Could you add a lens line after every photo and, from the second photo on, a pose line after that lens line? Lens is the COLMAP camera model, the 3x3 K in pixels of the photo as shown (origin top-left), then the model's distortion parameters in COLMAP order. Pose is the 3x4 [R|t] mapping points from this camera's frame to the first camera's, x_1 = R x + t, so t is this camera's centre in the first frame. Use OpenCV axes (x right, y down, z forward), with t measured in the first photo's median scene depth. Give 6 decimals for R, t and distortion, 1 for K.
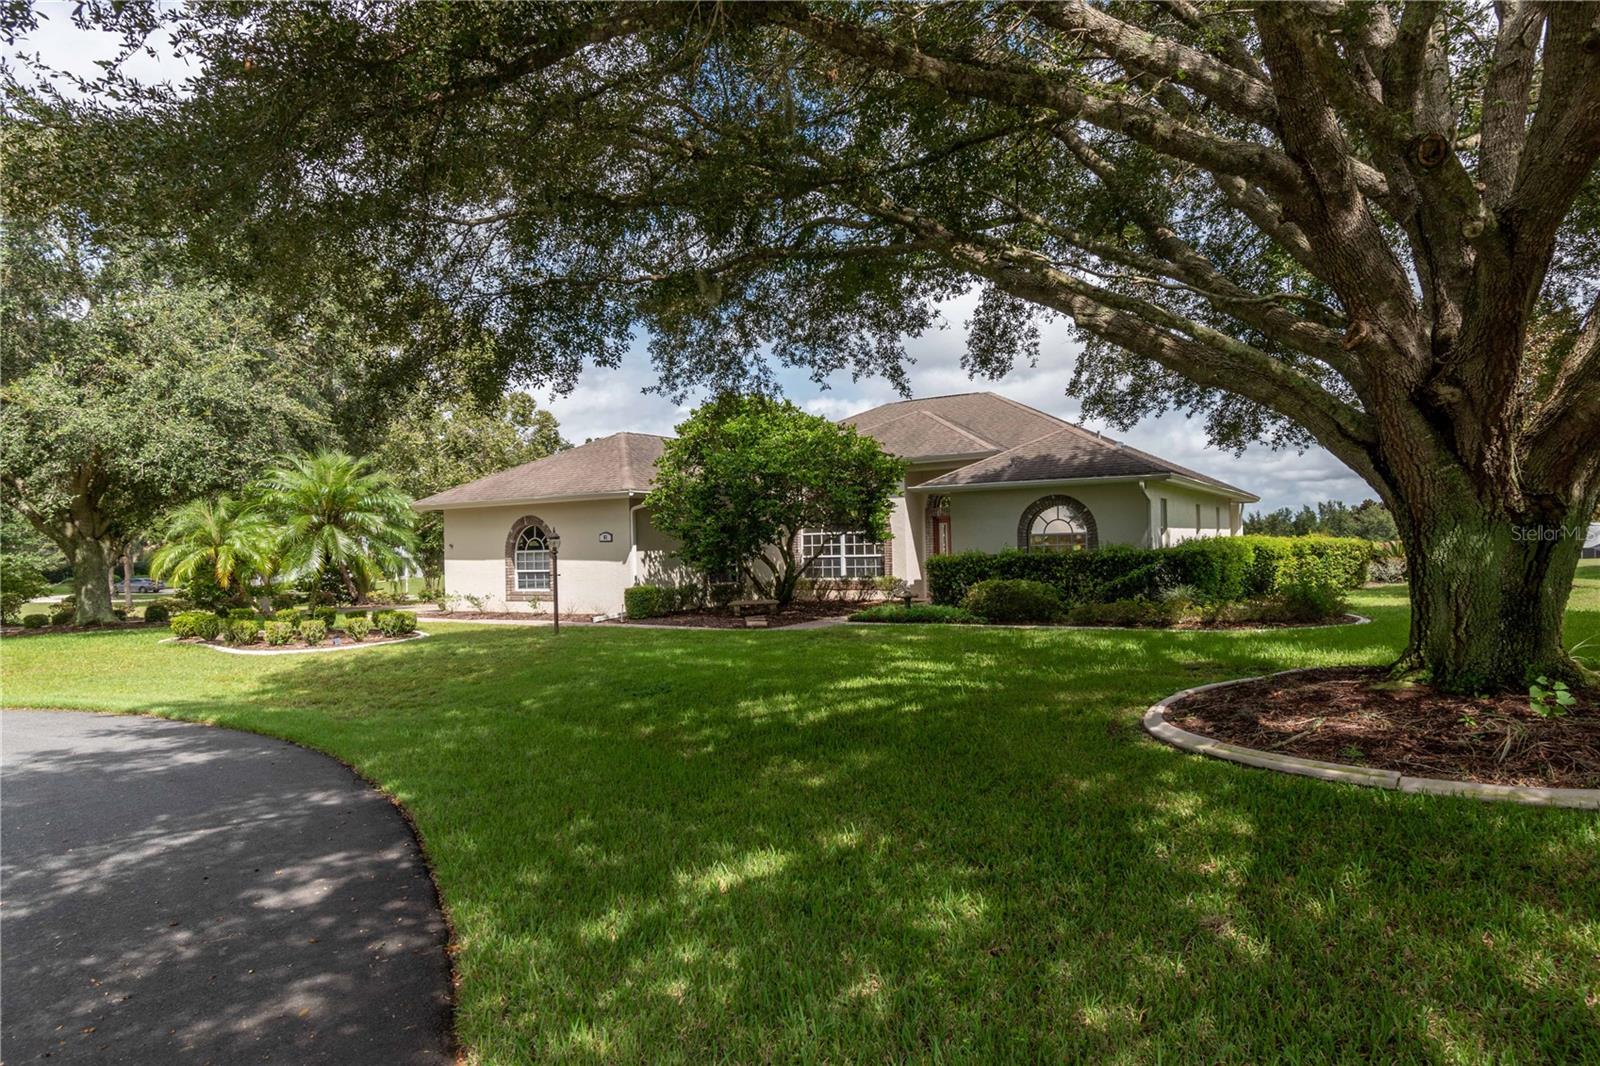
lens RADIAL K [[828.6, 0, 803.4], [0, 828.6, 541.6], [0, 0, 1]] dist [0.002448, 0.000697]
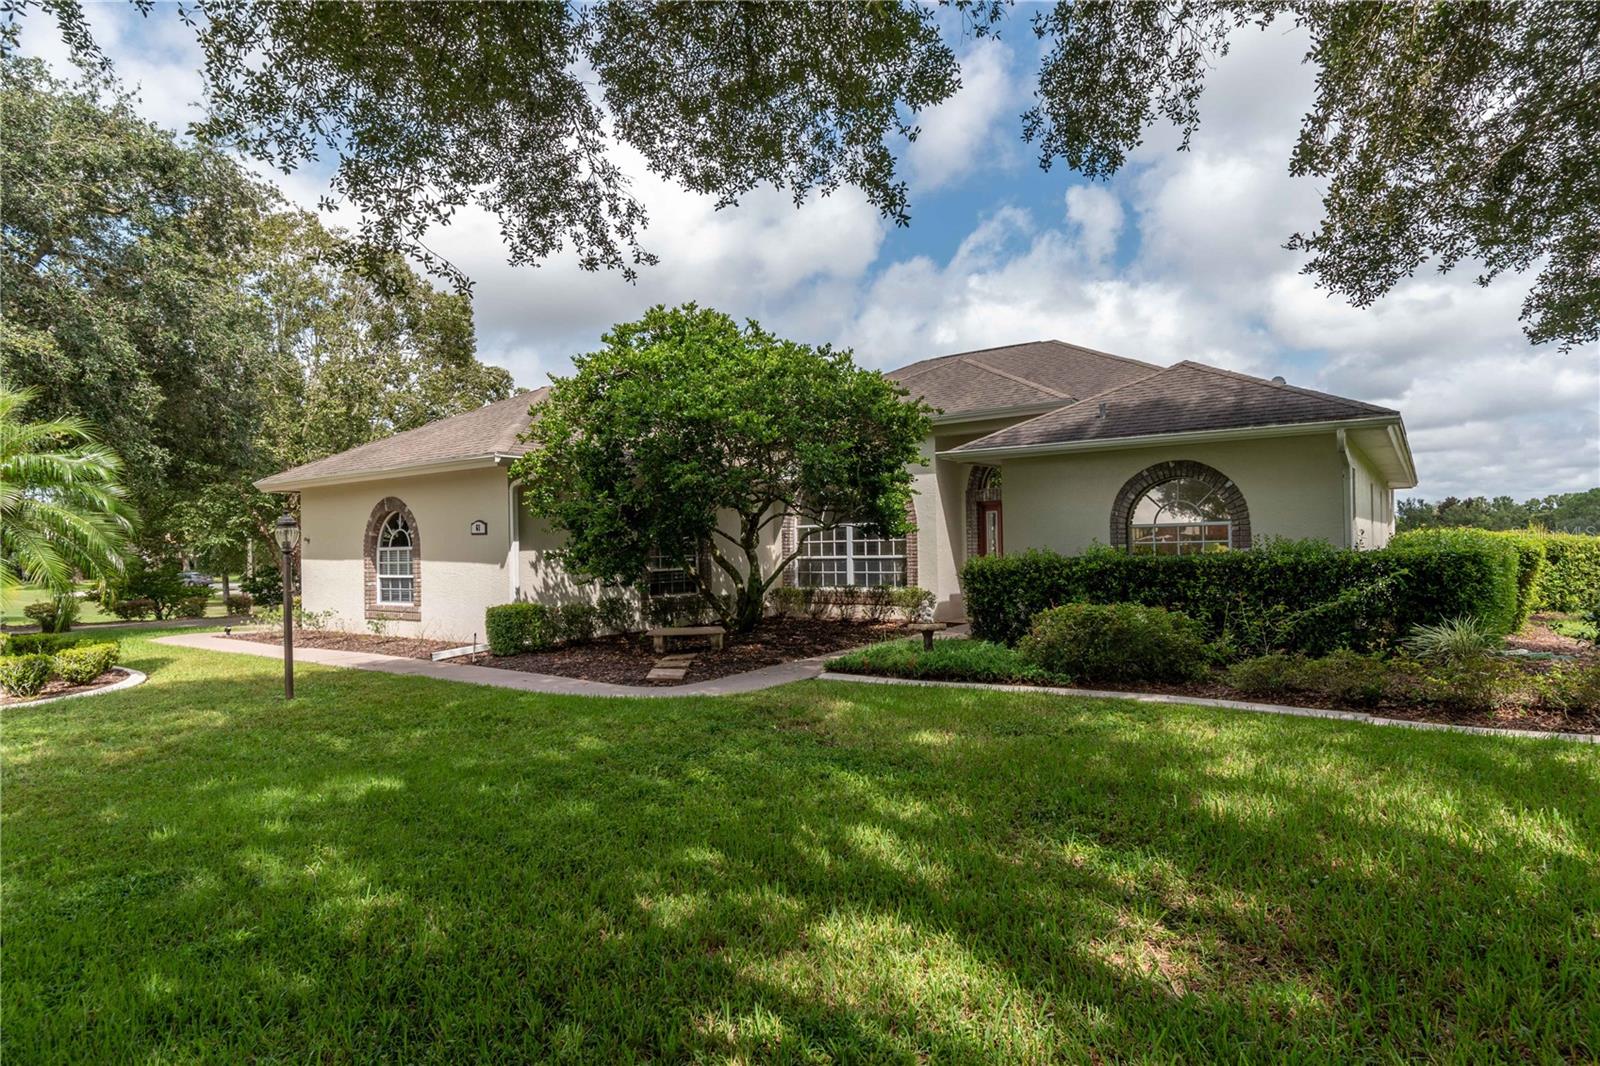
lens RADIAL K [[828.6, 0, 799.1], [0, 828.6, 533.6], [0, 0, 1]] dist [0.002448, 0.000697]
pose [[0.997715, 0.003733, -0.067460, 0.063506], [-0.004162, 0.999972, -0.006209, 0.002342], [0.067435, 0.006476, 0.997703, 0.346233]]
